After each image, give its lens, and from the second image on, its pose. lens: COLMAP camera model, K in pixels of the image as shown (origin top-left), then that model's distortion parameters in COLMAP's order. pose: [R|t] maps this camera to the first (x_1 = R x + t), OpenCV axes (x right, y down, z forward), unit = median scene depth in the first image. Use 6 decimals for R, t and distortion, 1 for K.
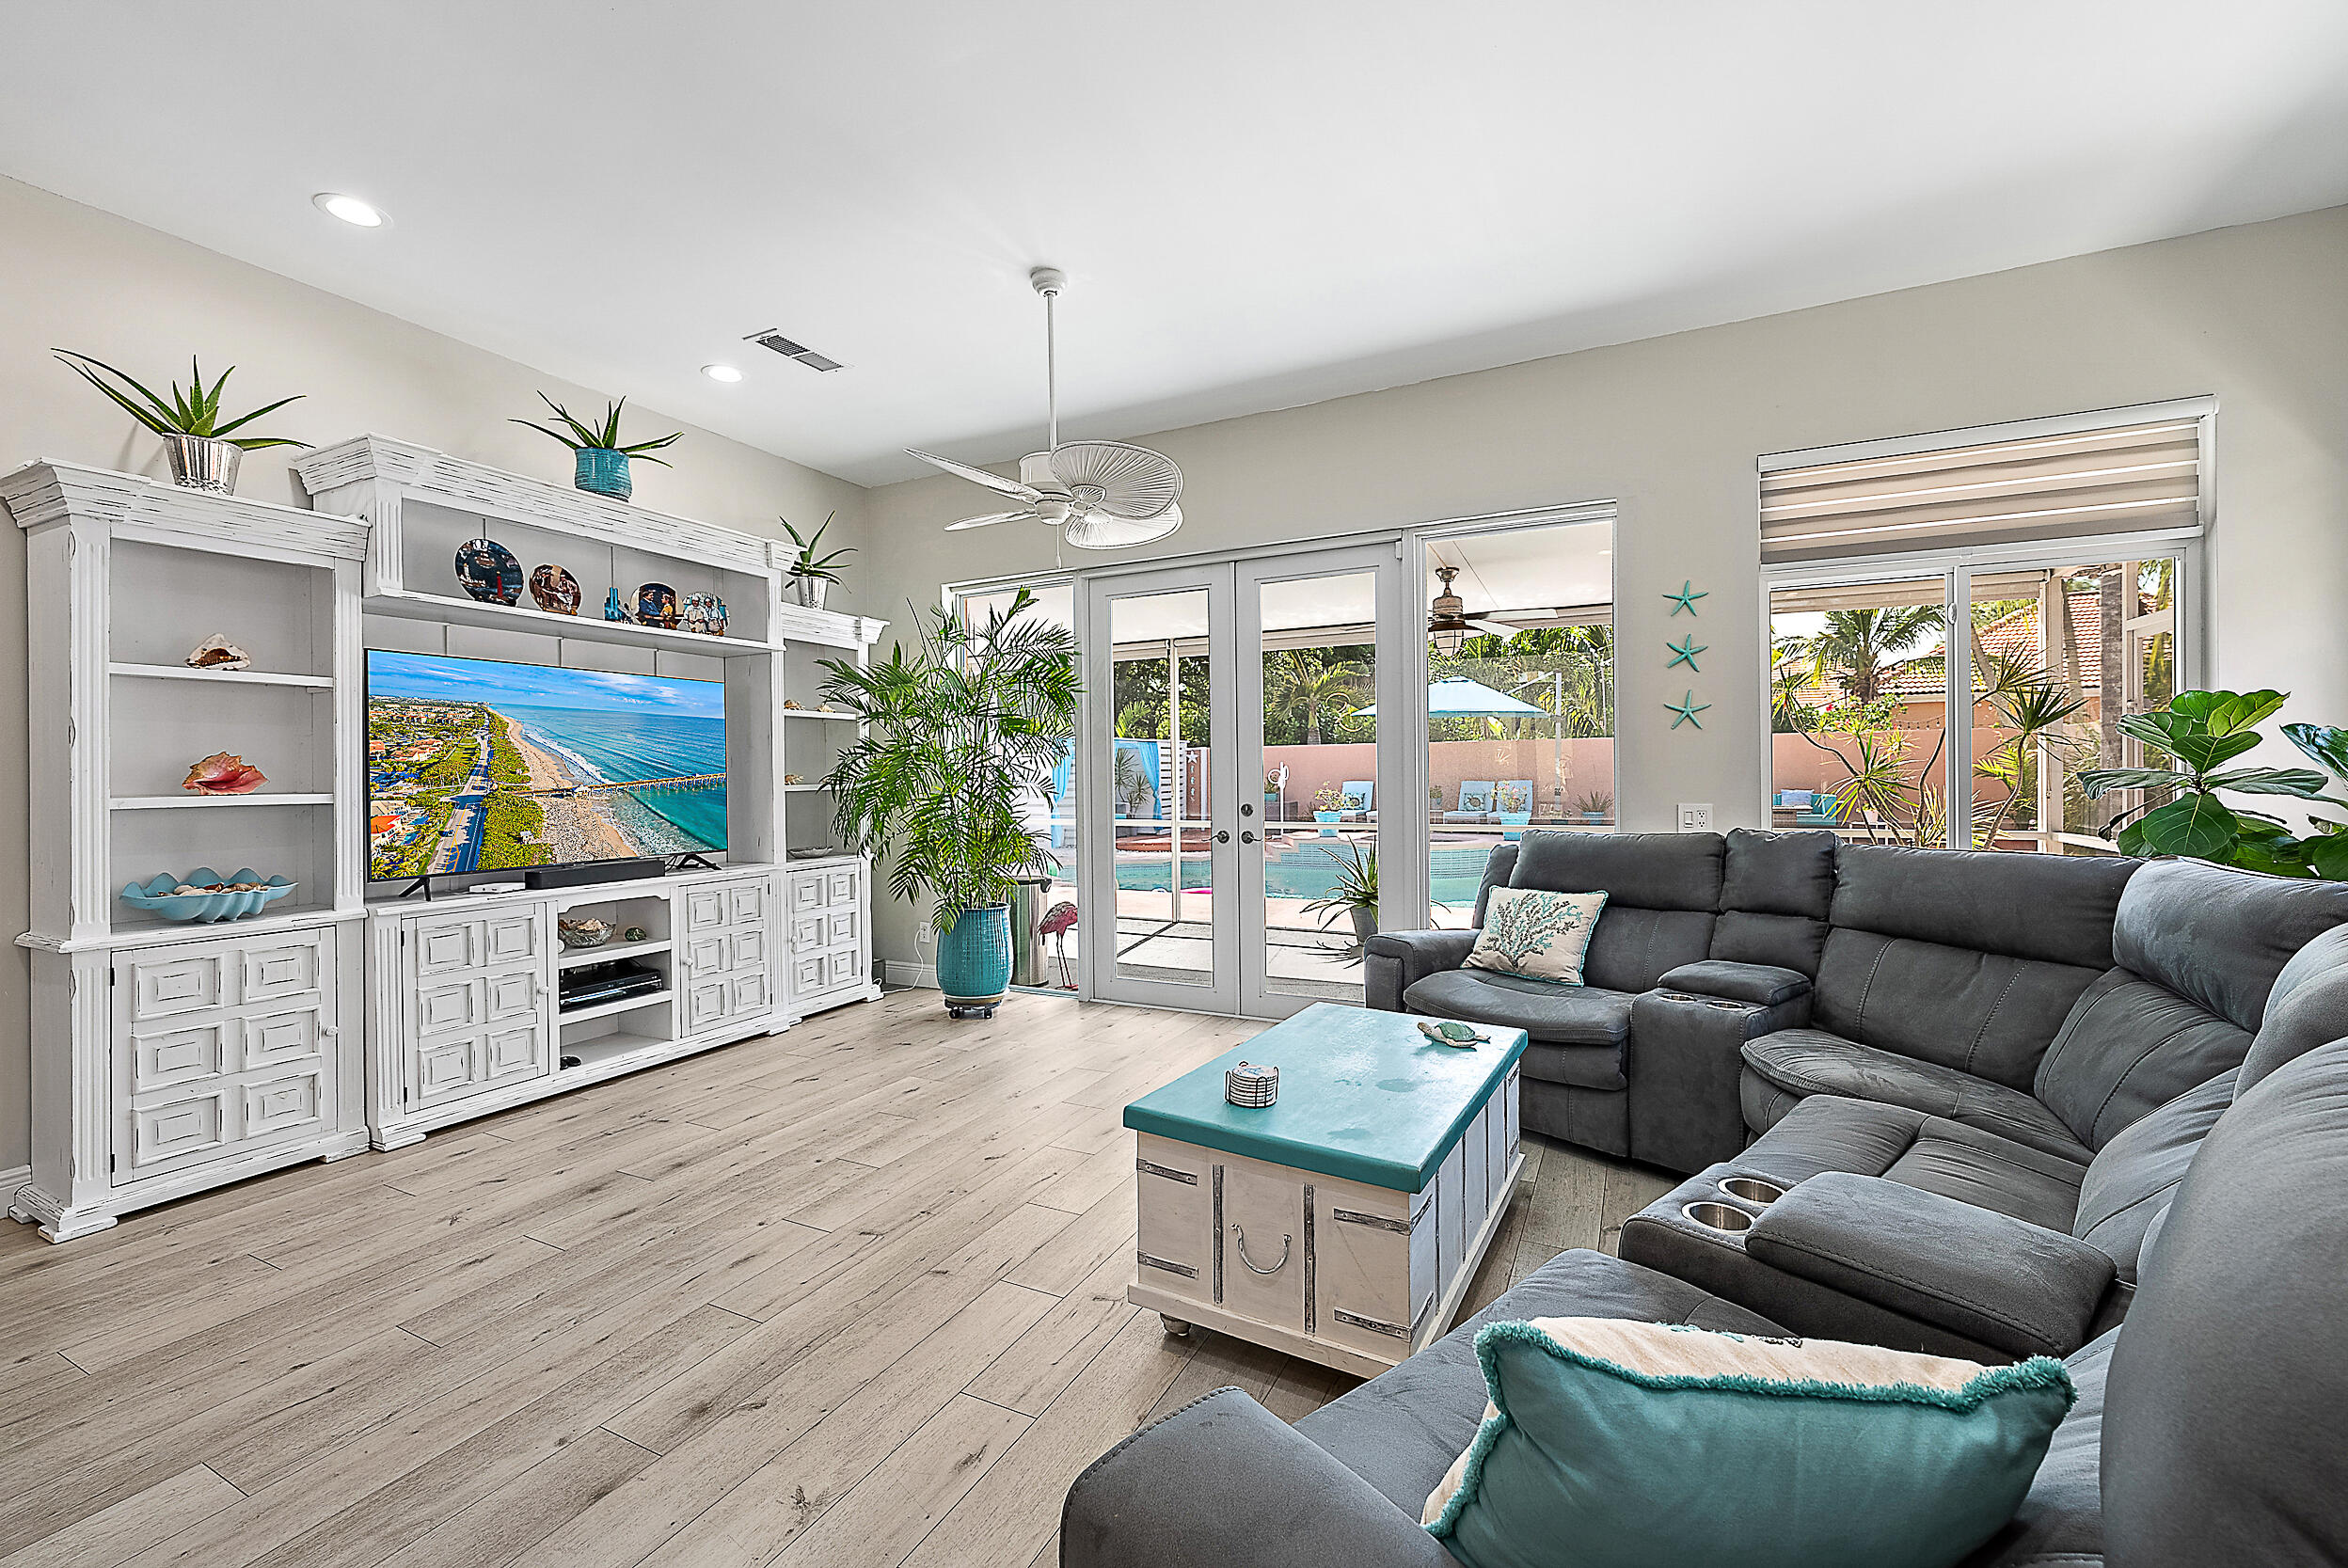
lens RADIAL K [[940.7, 0, 1182.2], [0, 940.7, 777.6], [0, 0, 1]] dist [-0.000413, -0.000214]
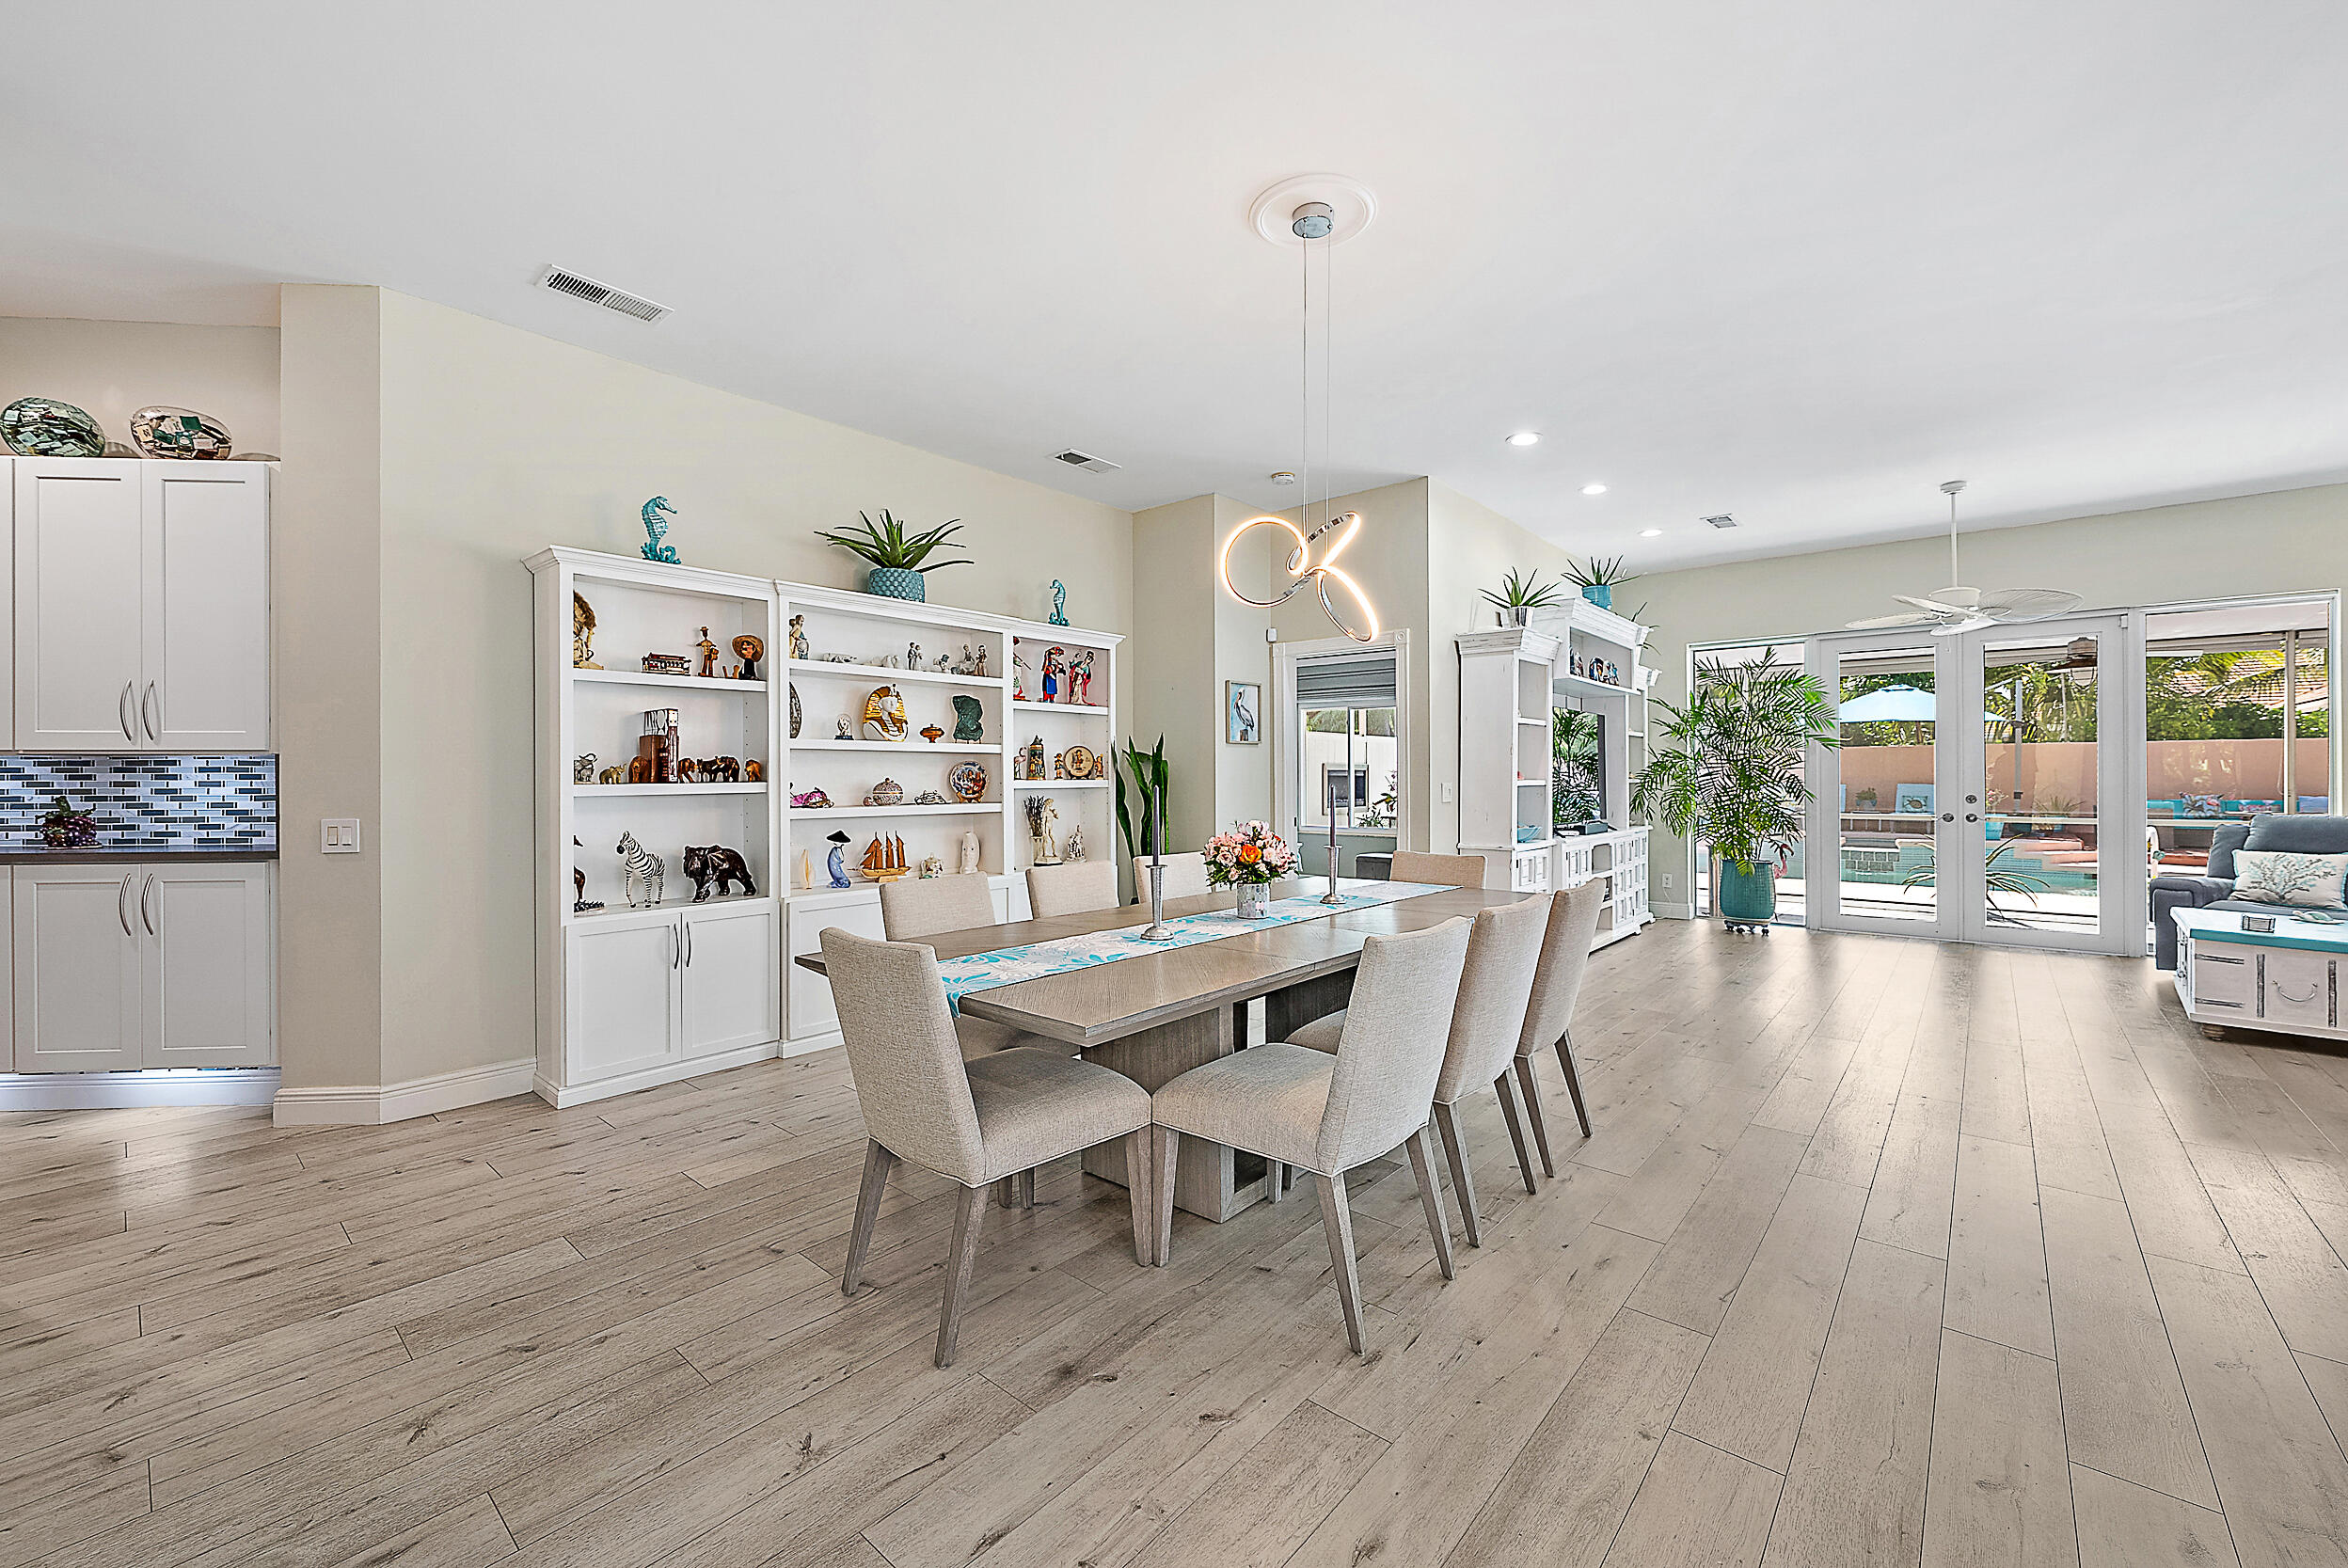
lens RADIAL K [[935.4, 0, 1182.0], [0, 935.4, 775.4], [0, 0, 1]] dist [0.001025, 0.000228]
pose [[0.969020, 0.009287, -0.246809, -1.136392], [-0.009786, 0.999952, -0.000796, 0.016613], [0.246790, 0.003187, 0.969064, -1.053157]]
